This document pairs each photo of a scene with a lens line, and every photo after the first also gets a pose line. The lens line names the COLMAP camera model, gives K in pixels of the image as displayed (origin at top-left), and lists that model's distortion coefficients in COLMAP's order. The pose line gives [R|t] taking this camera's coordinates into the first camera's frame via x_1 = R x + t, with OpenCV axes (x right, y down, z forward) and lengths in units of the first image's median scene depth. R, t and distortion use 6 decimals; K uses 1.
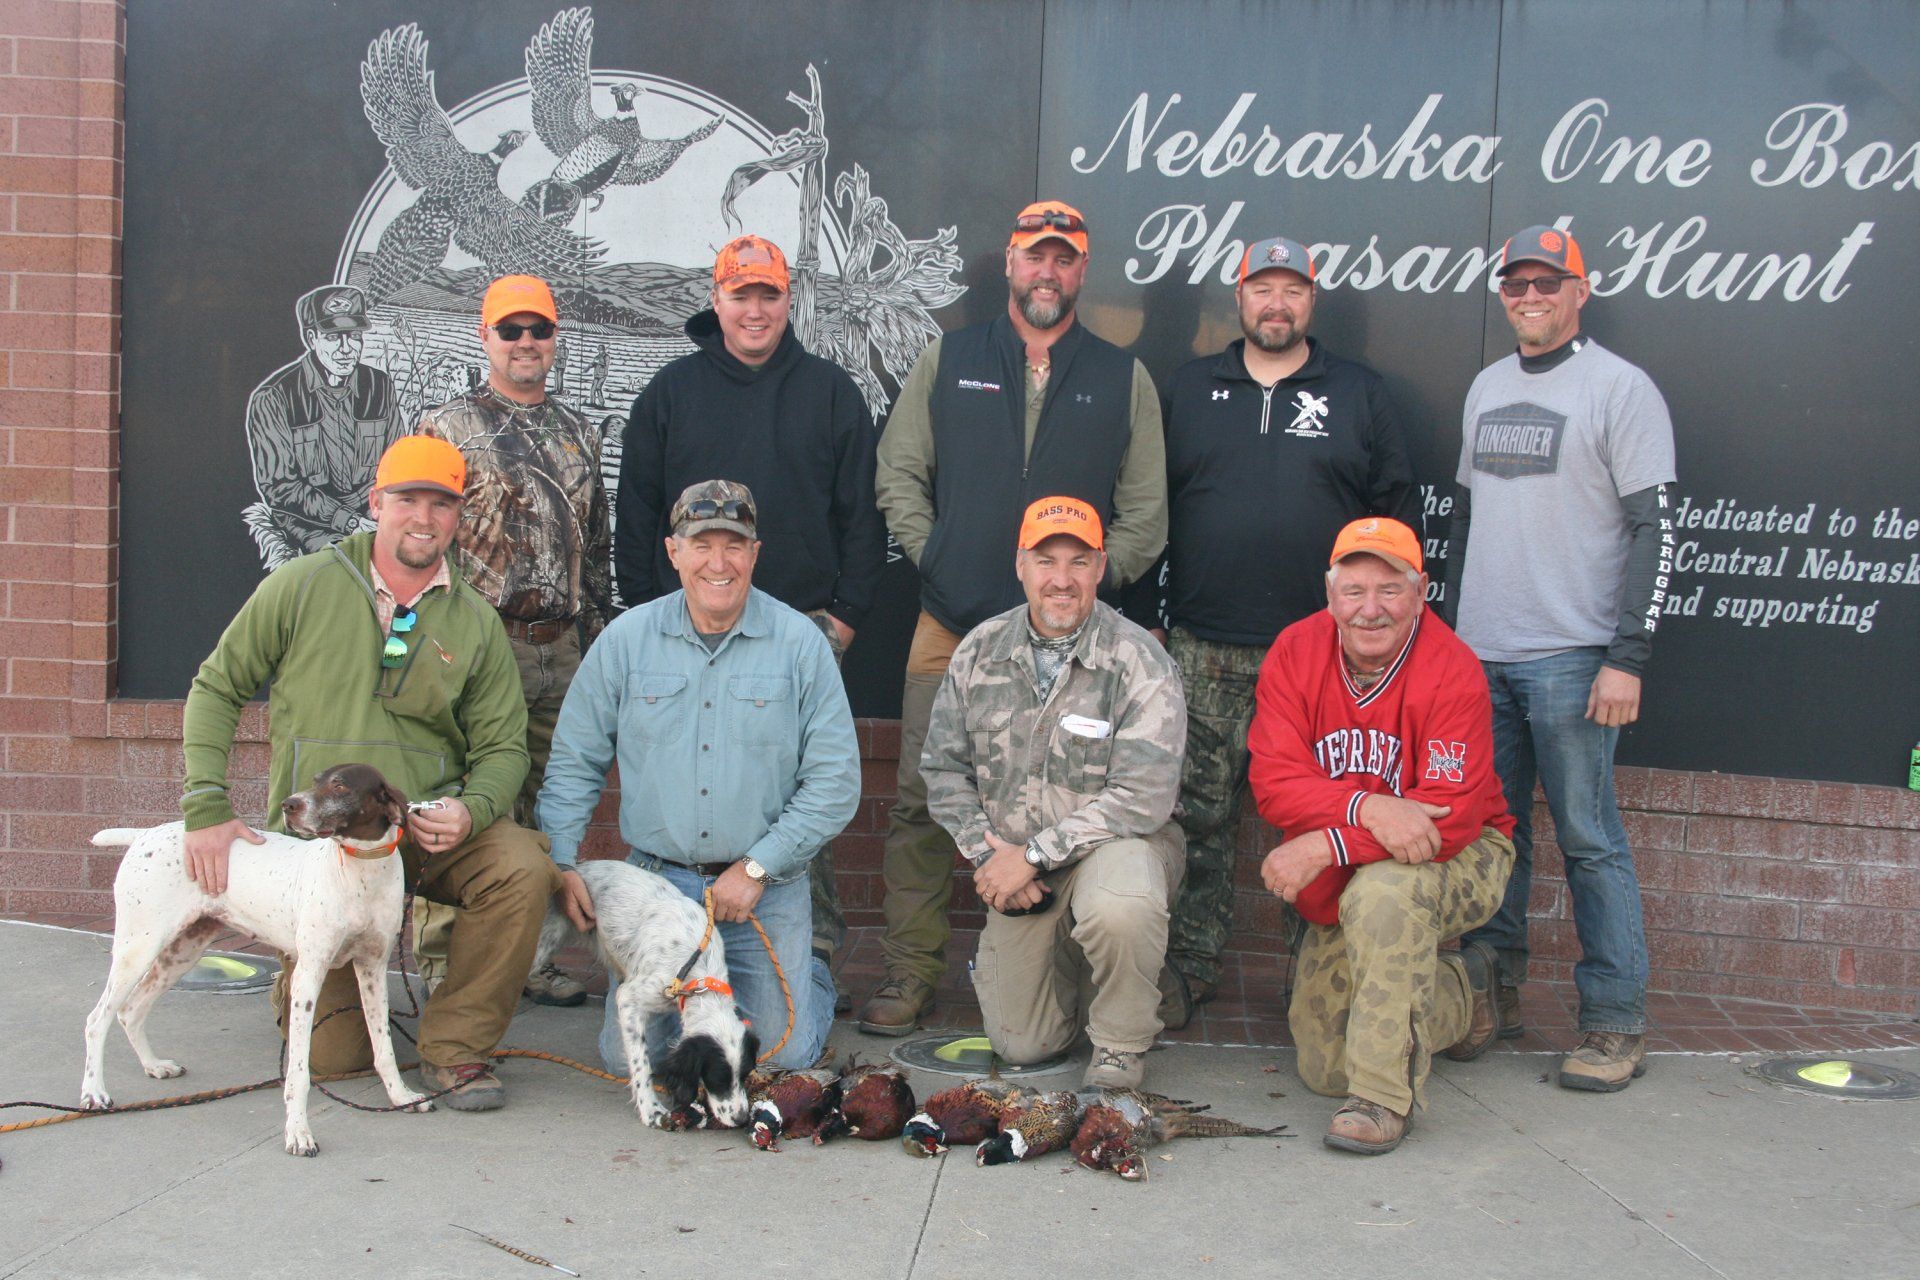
lens RADIAL K [[2707.6, 0, 967.2], [0, 2707.6, 681.4], [0, 0, 1]] dist [-0.048660, 0.000000]
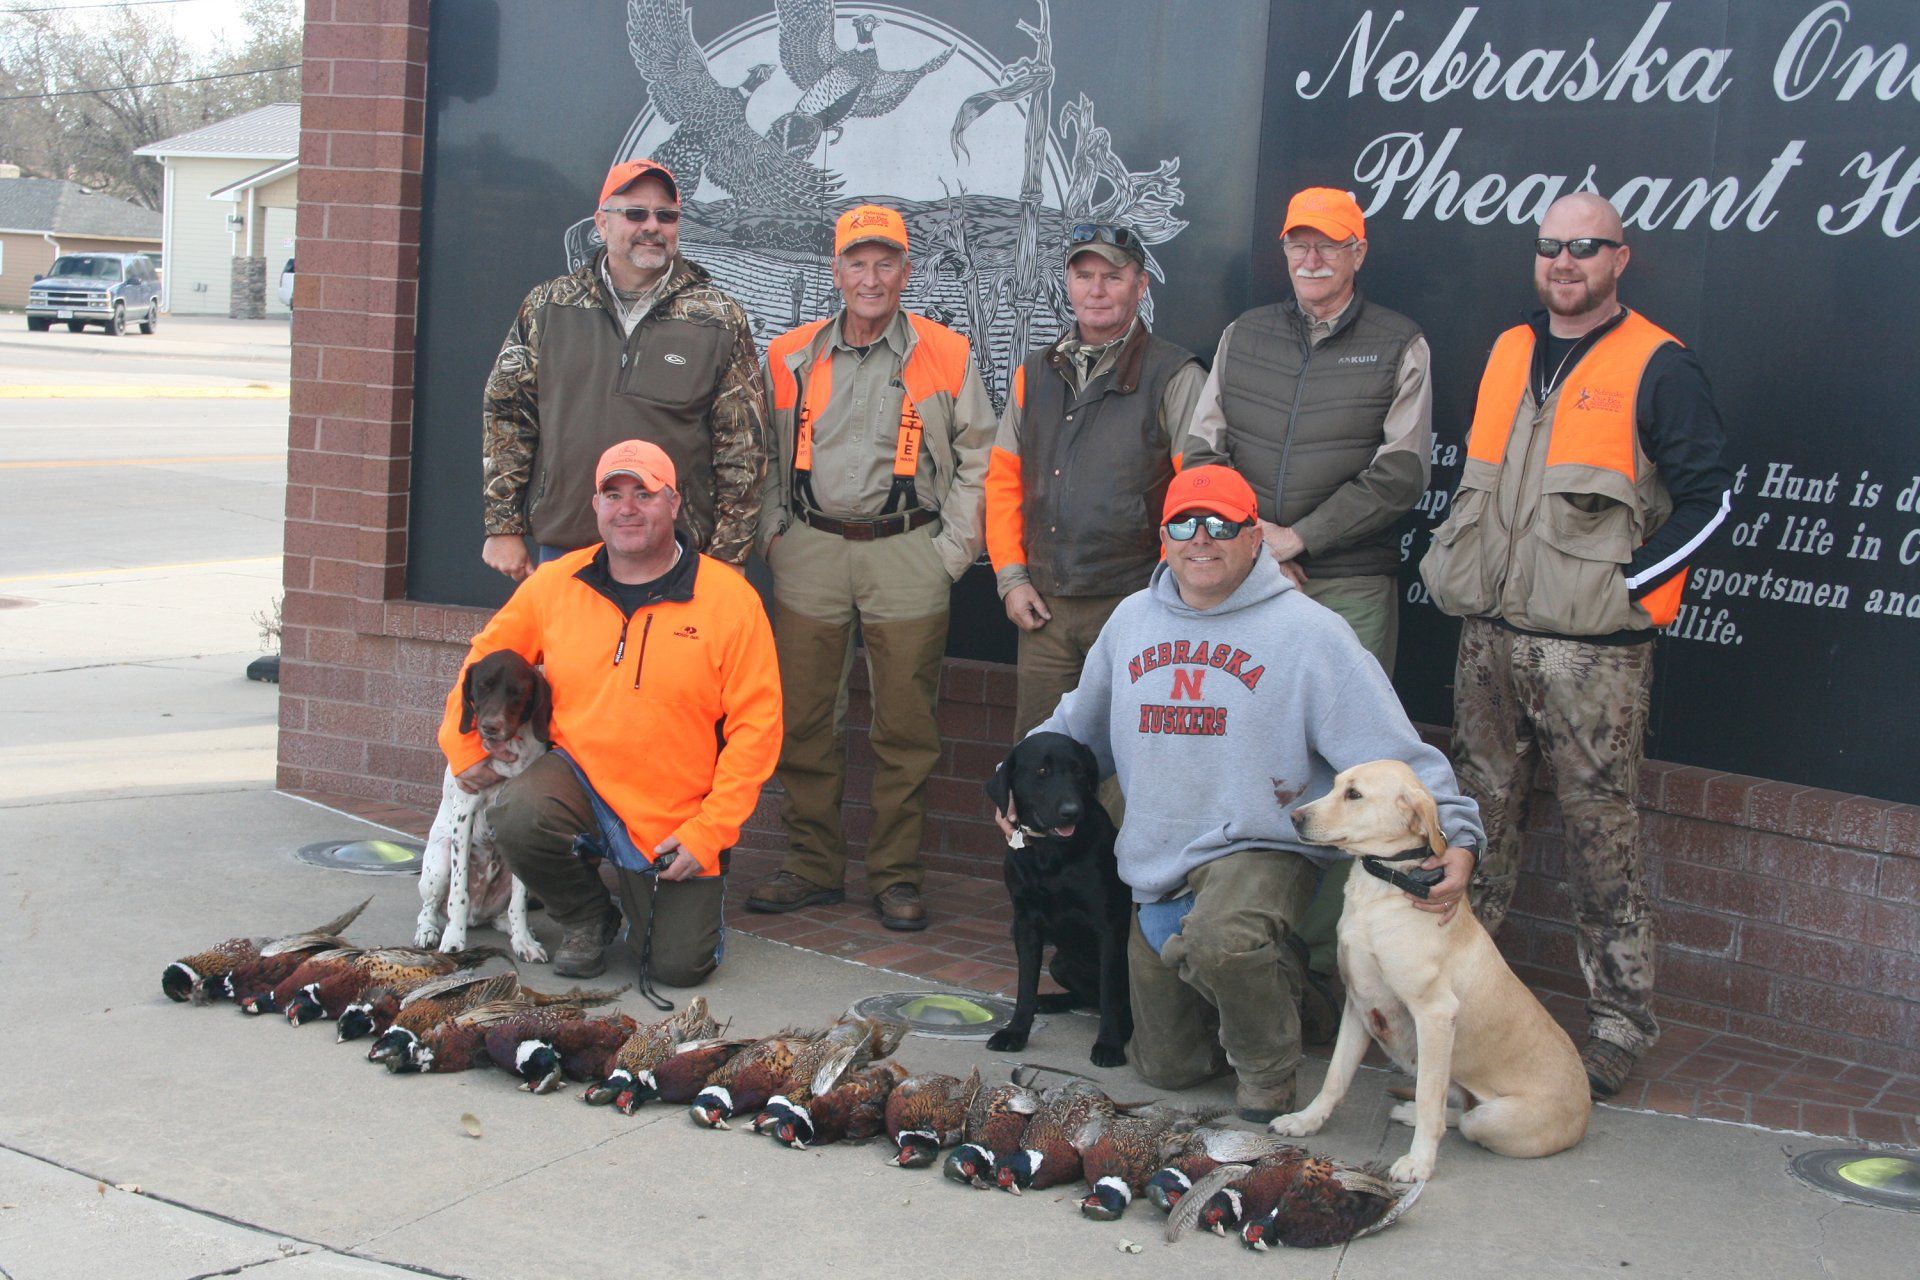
lens RADIAL K [[2796.9, 0, 924.0], [0, 2796.9, 673.5], [0, 0, 1]] dist [-0.036785, 0.000000]
pose [[0.897260, 0.074042, -0.435250, 0.362156], [-0.070981, 0.997205, 0.023312, -0.005357], [0.435760, 0.009977, 0.900008, 0.088206]]
